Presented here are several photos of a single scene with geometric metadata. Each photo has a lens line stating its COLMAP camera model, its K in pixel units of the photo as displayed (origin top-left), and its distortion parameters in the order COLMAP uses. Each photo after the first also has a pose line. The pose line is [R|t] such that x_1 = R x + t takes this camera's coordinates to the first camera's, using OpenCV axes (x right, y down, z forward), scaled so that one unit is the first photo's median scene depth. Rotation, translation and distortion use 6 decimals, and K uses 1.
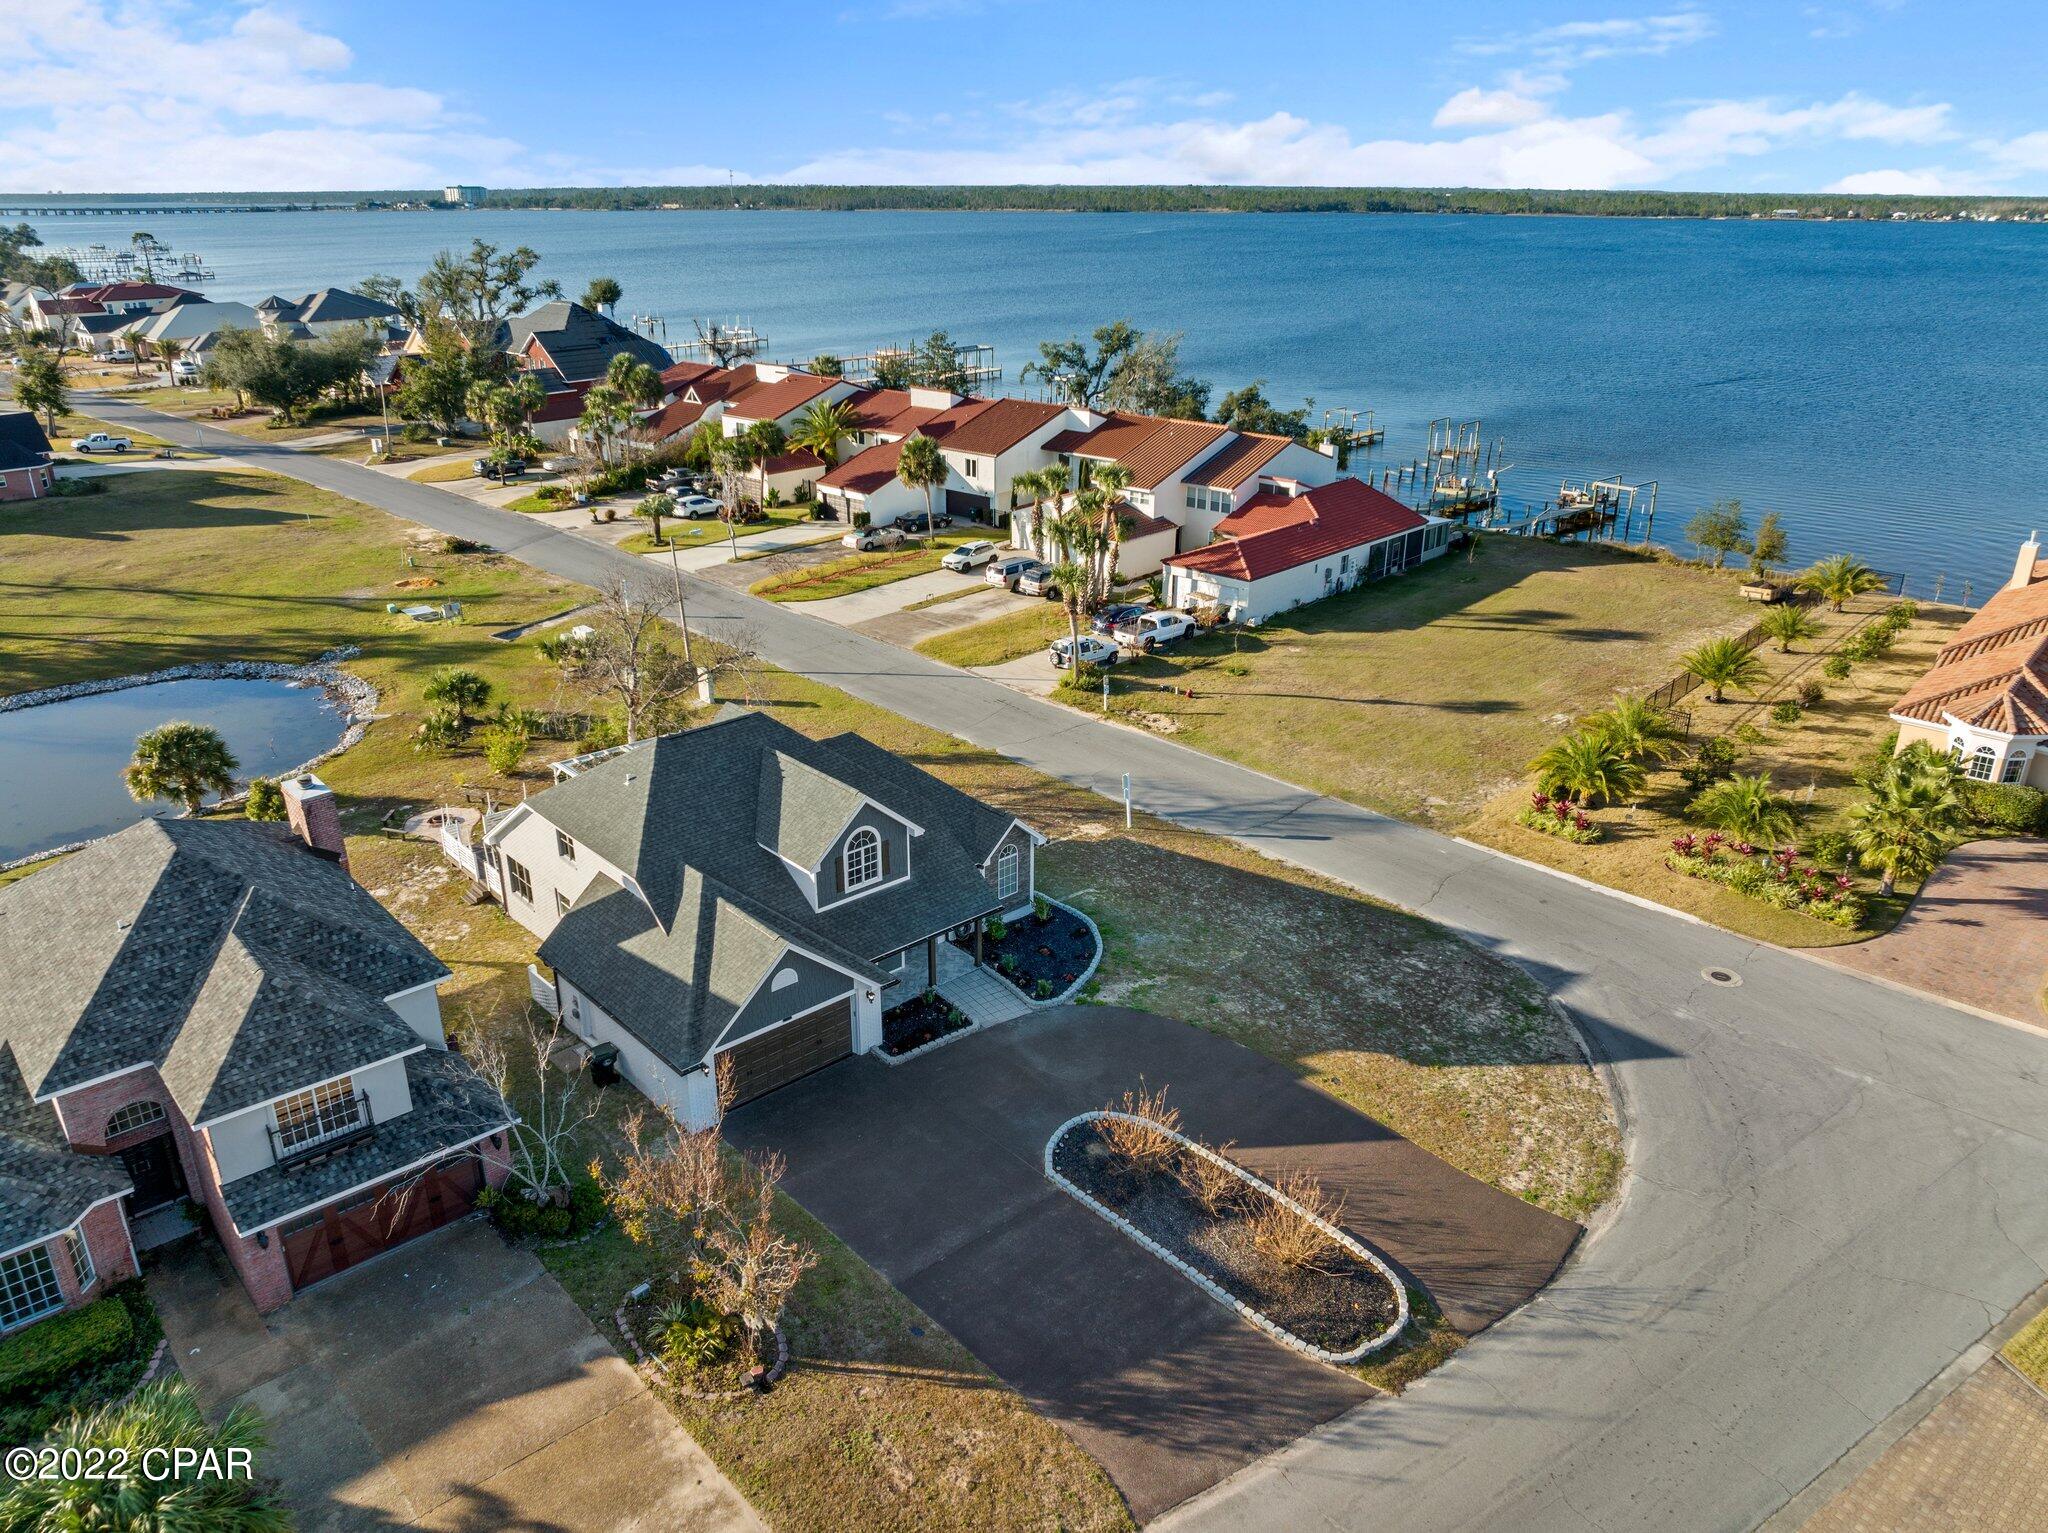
lens RADIAL K [[1442.6, 0, 1002.6], [0, 1442.6, 771.0], [0, 0, 1]] dist [-0.035959, -0.000270]
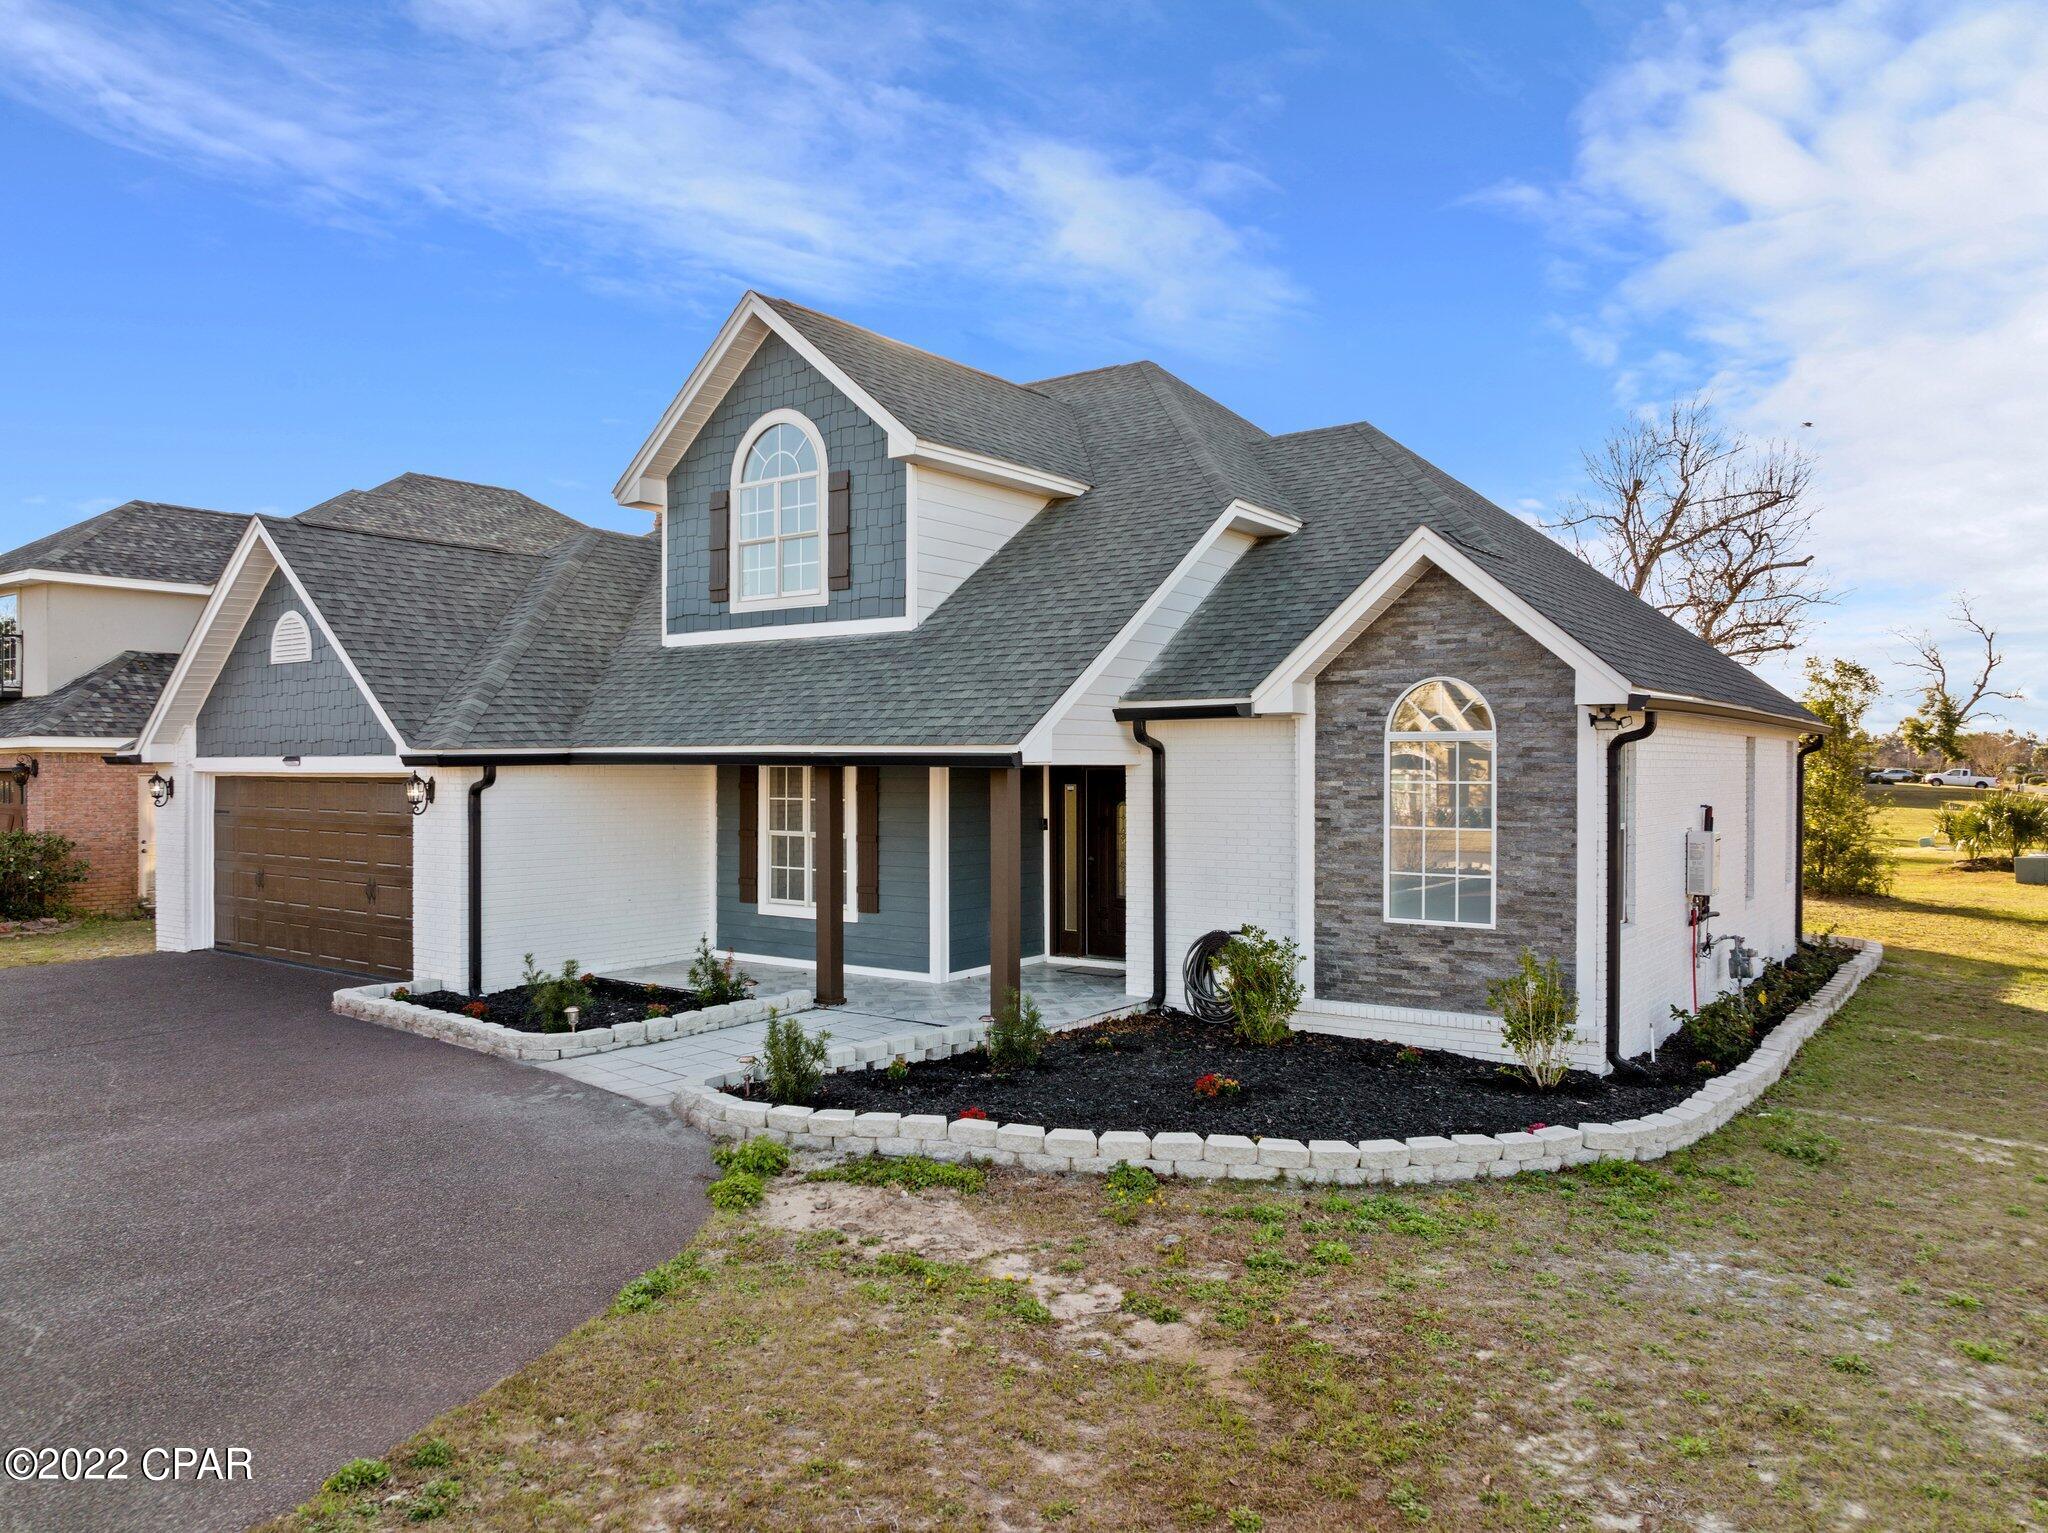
lens RADIAL K [[1442.6, 0, 1002.6], [0, 1442.6, 771.0], [0, 0, 1]] dist [-0.035959, -0.000270]
pose [[0.199437, 0.005257, -0.979896, 0.142408], [-0.371539, 0.925725, -0.070653, 0.071113], [0.906743, 0.378160, 0.186577, 0.595939]]
